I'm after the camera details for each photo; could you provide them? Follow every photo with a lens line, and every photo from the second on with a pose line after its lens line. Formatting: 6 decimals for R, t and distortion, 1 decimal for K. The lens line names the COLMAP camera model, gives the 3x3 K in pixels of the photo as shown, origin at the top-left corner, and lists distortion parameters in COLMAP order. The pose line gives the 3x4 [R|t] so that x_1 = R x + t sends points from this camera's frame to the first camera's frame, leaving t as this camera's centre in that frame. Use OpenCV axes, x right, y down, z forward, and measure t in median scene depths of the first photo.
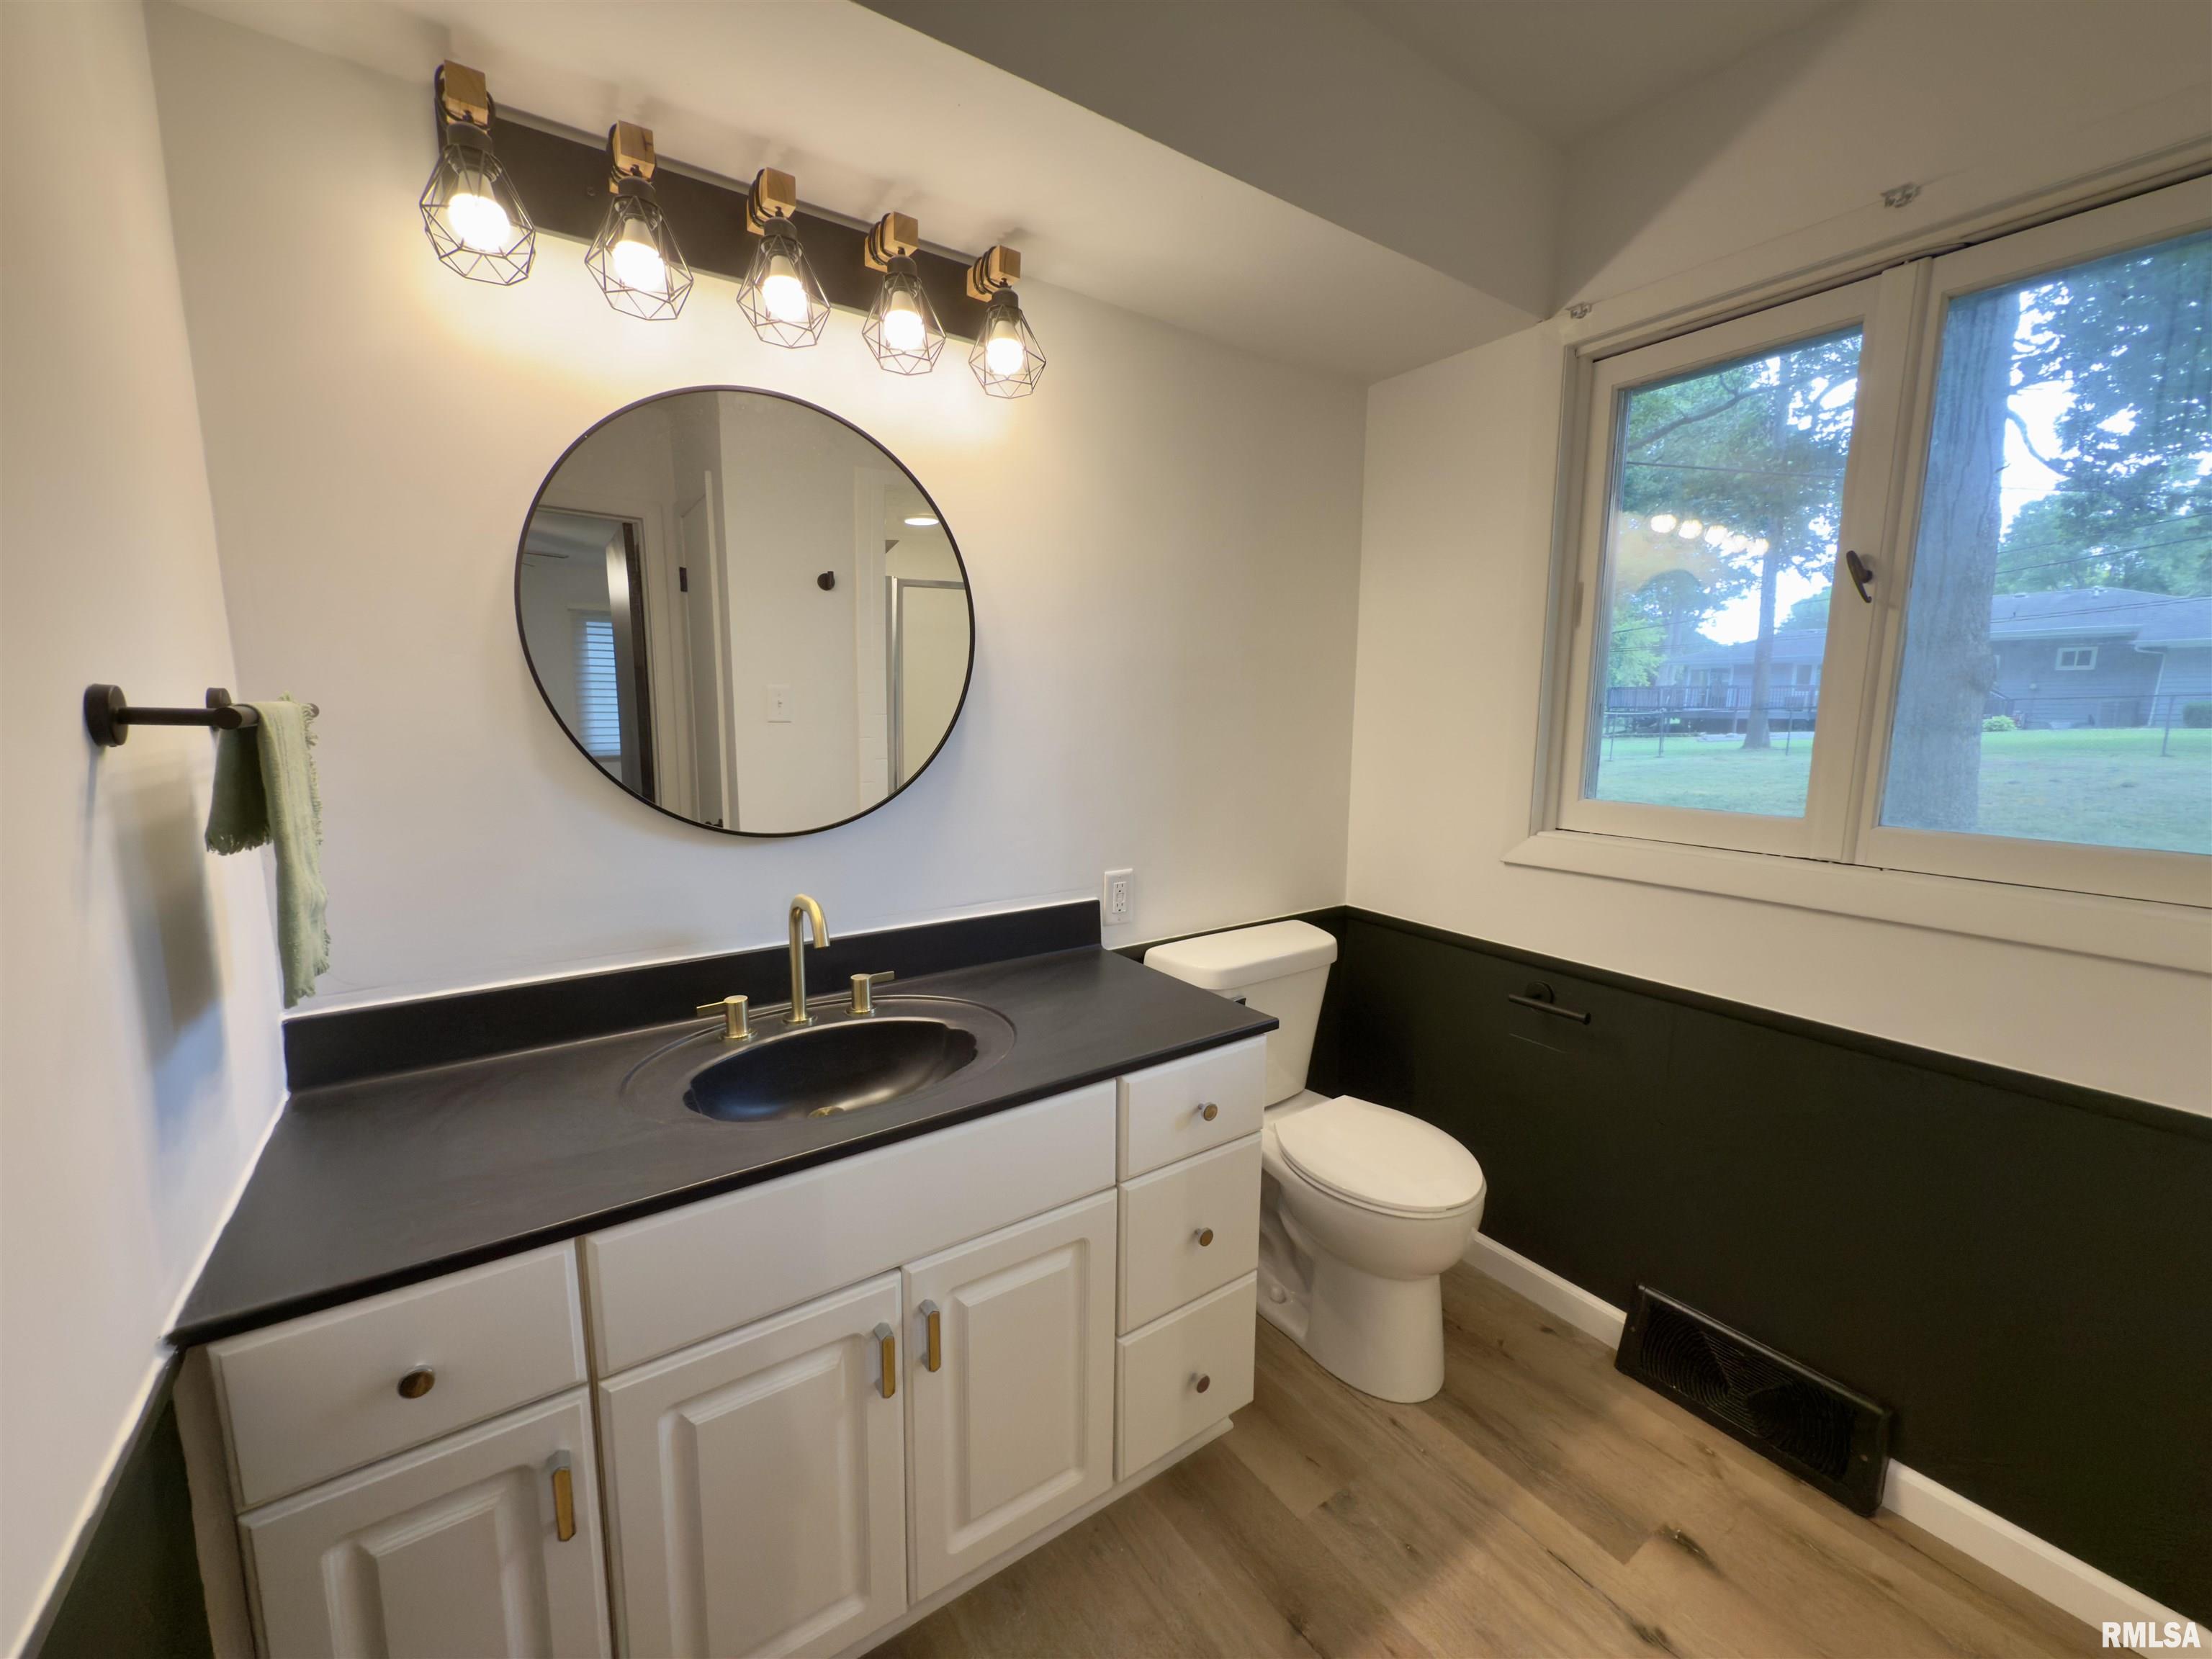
lens RADIAL K [[881.7, 0, 1100.1], [0, 881.7, 834.4], [0, 0, 1]] dist [-0.000872, 0.000121]
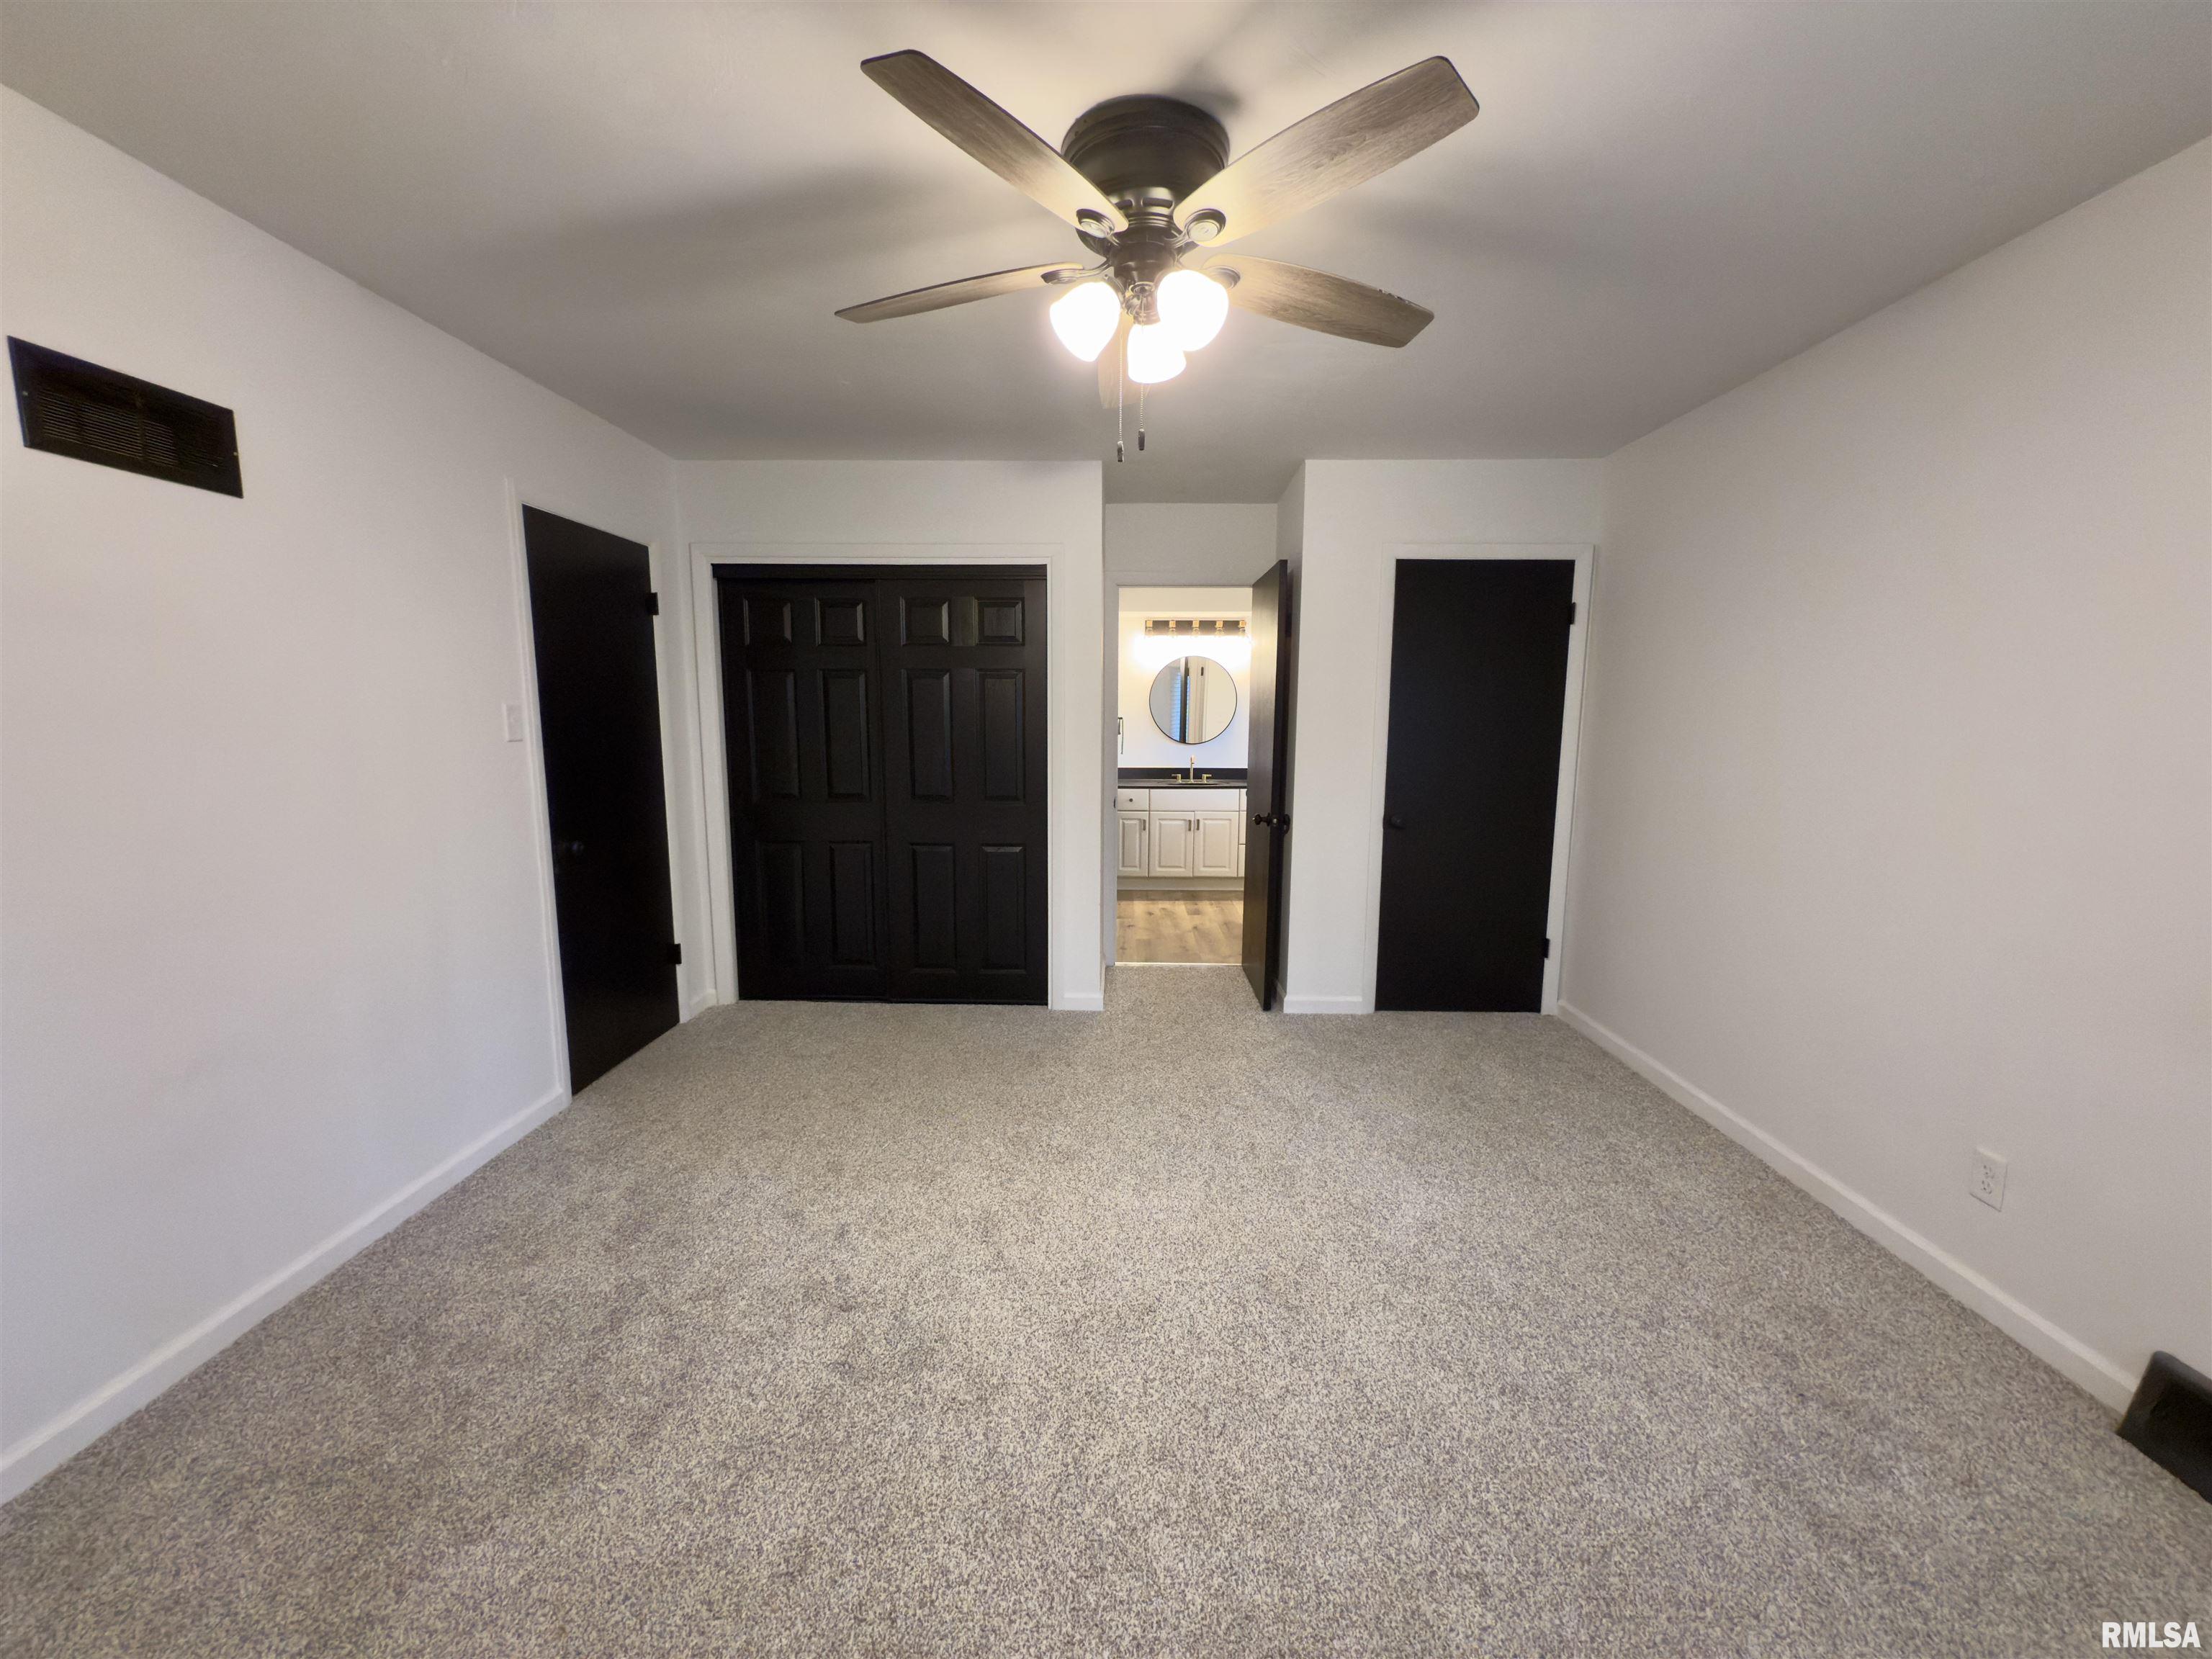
lens RADIAL K [[881.7, 0, 1104.6], [0, 881.7, 828.5], [0, 0, 1]] dist [-0.000872, 0.000121]
pose [[0.810886, 0.062412, -0.581867, 2.227691], [-0.067527, 0.997634, 0.012903, 0.455012], [0.581295, 0.028829, 0.813182, -3.391660]]
